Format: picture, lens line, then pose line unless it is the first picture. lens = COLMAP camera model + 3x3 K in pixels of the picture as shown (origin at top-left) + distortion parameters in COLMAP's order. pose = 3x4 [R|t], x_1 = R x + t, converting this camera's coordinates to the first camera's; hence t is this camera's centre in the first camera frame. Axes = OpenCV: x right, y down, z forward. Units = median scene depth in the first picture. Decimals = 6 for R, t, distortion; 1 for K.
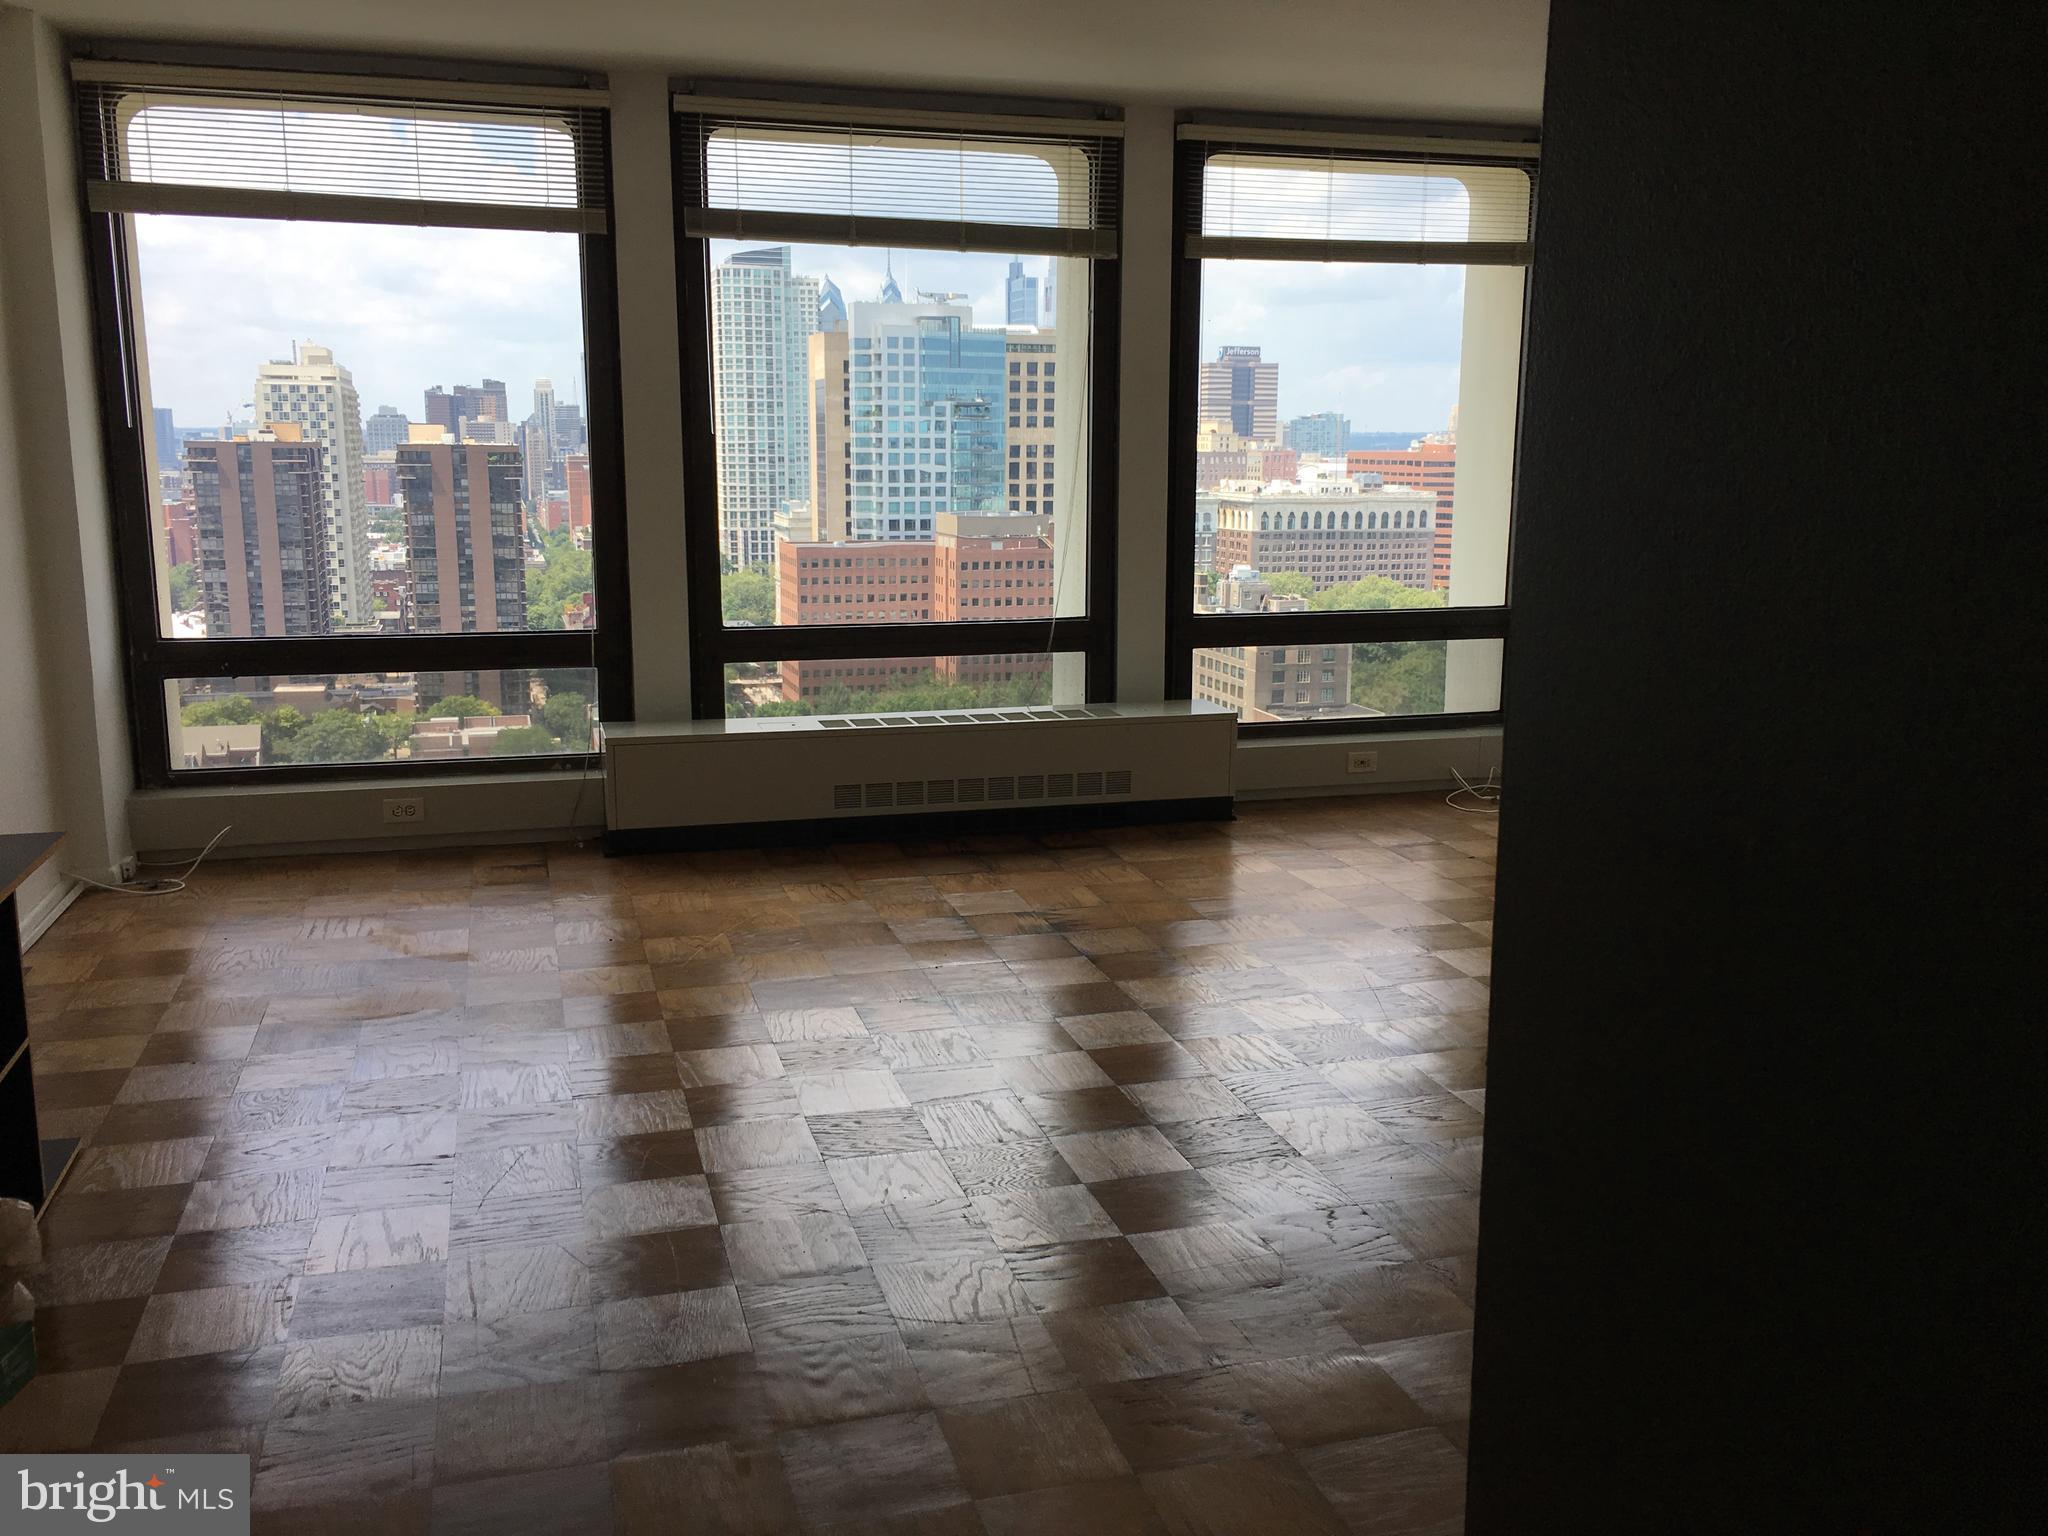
lens RADIAL K [[1748.0, 0, 1027.3], [0, 1748.0, 776.7], [0, 0, 1]] dist [0.061073, -0.088381]
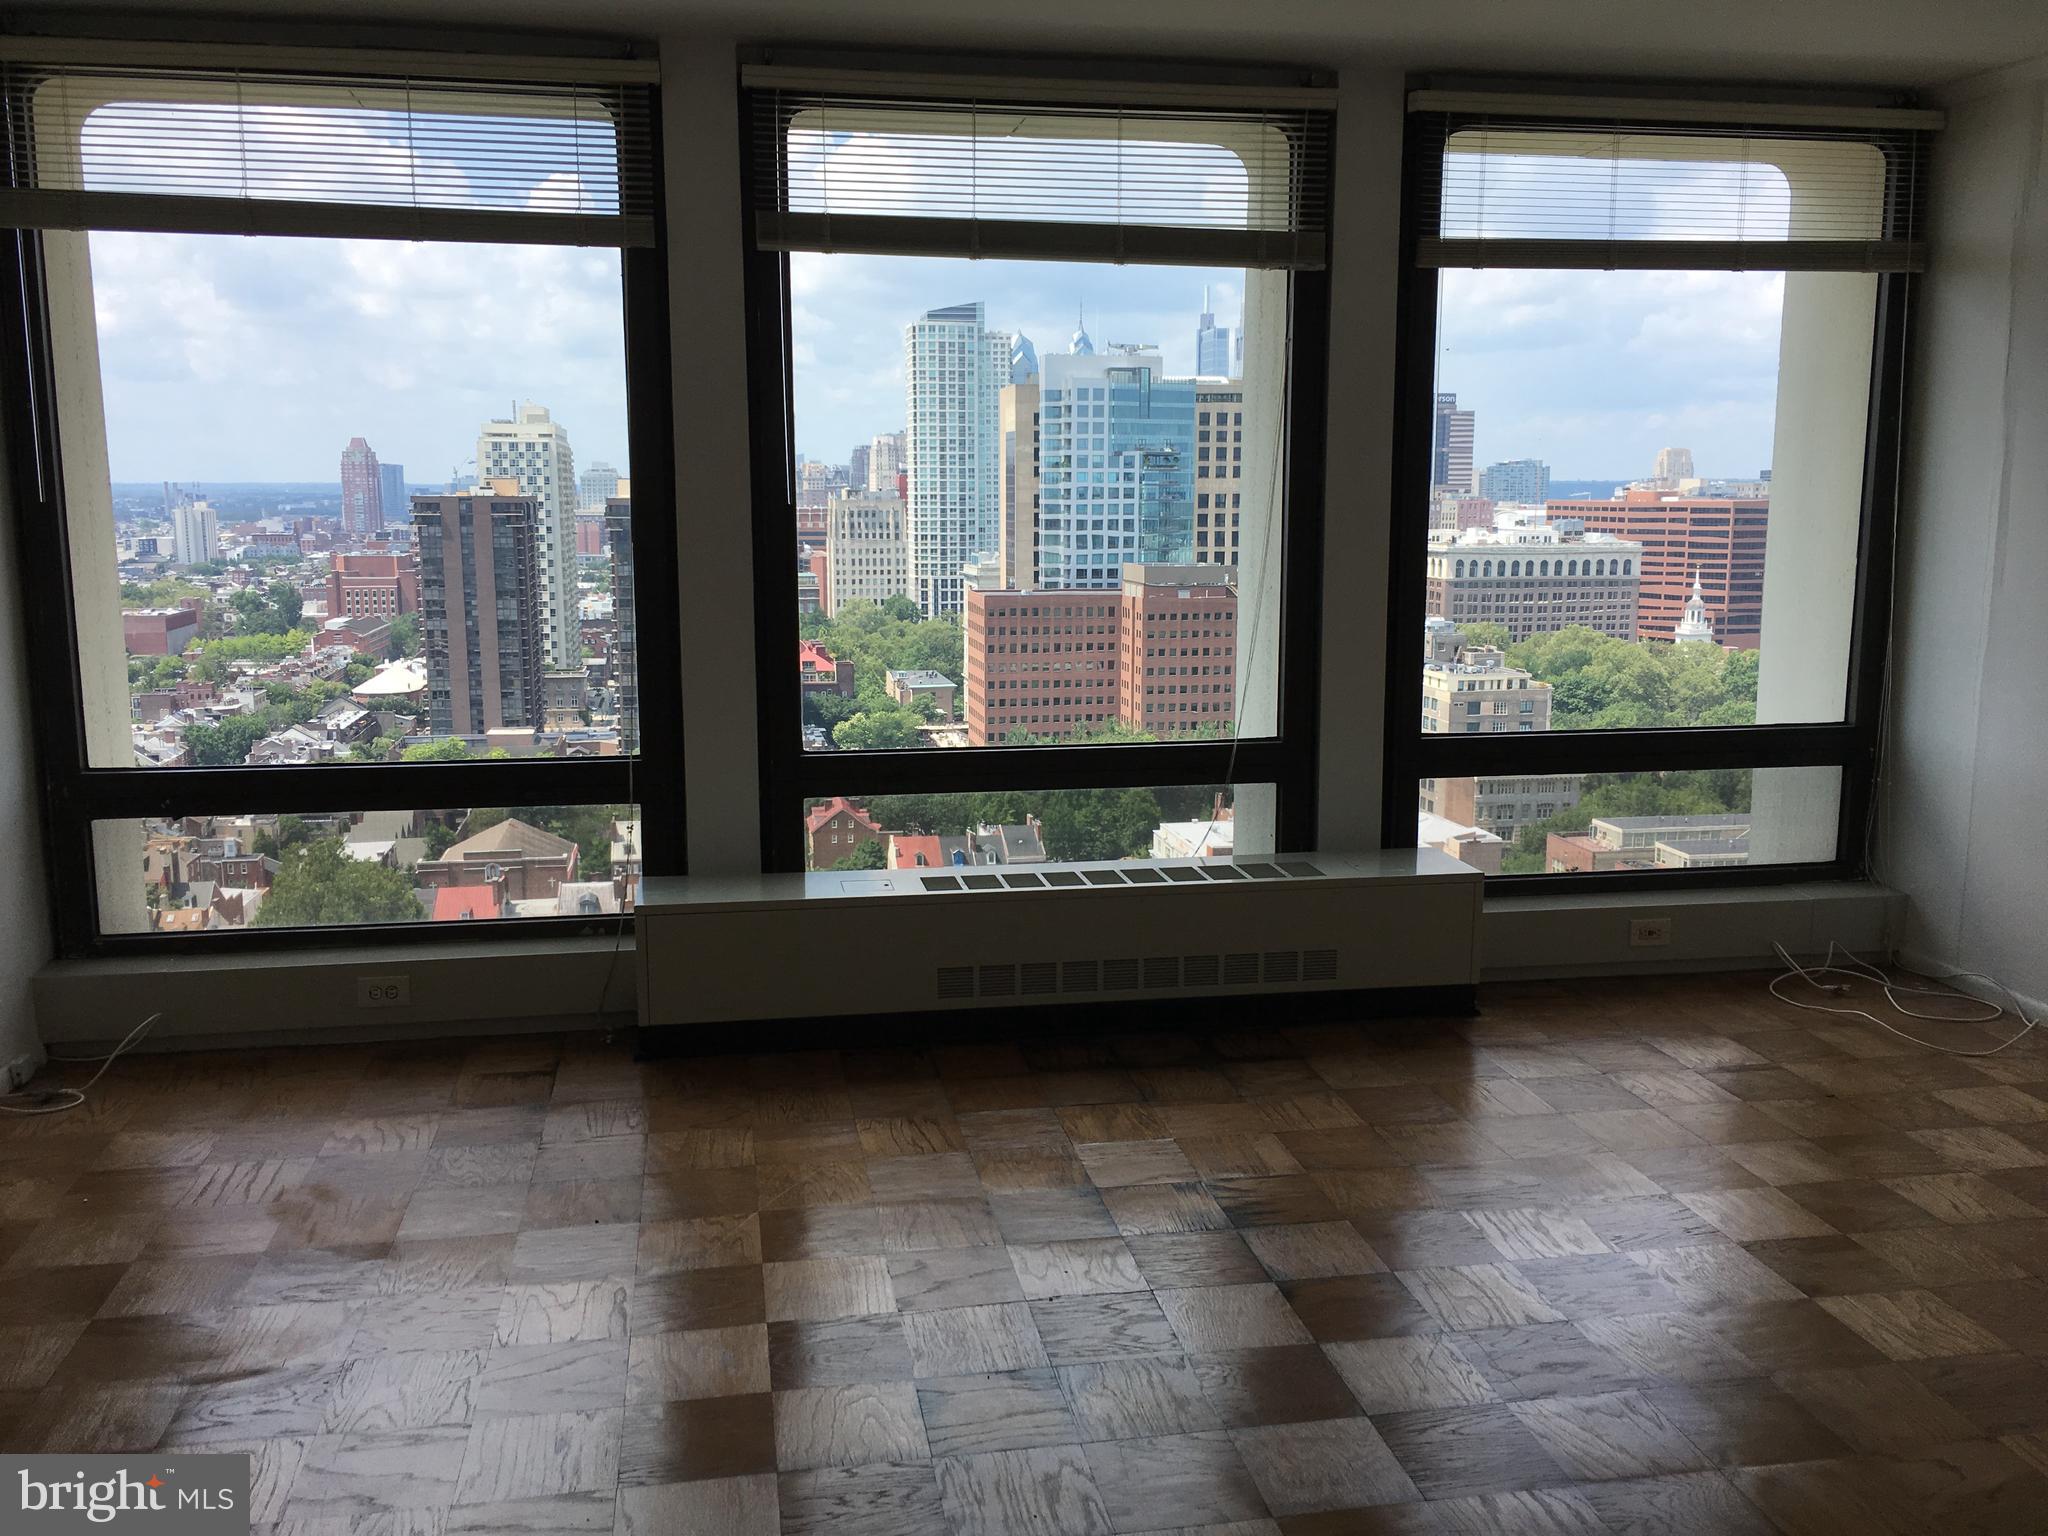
lens RADIAL K [[1748.0, 0, 1024.7], [0, 1748.0, 767.4], [0, 0, 1]] dist [0.061073, -0.088381]
pose [[0.994185, 0.011310, -0.107090, 0.005700], [-0.014809, 0.999380, -0.031931, -0.052354], [0.106662, 0.033331, 0.993737, 0.230703]]
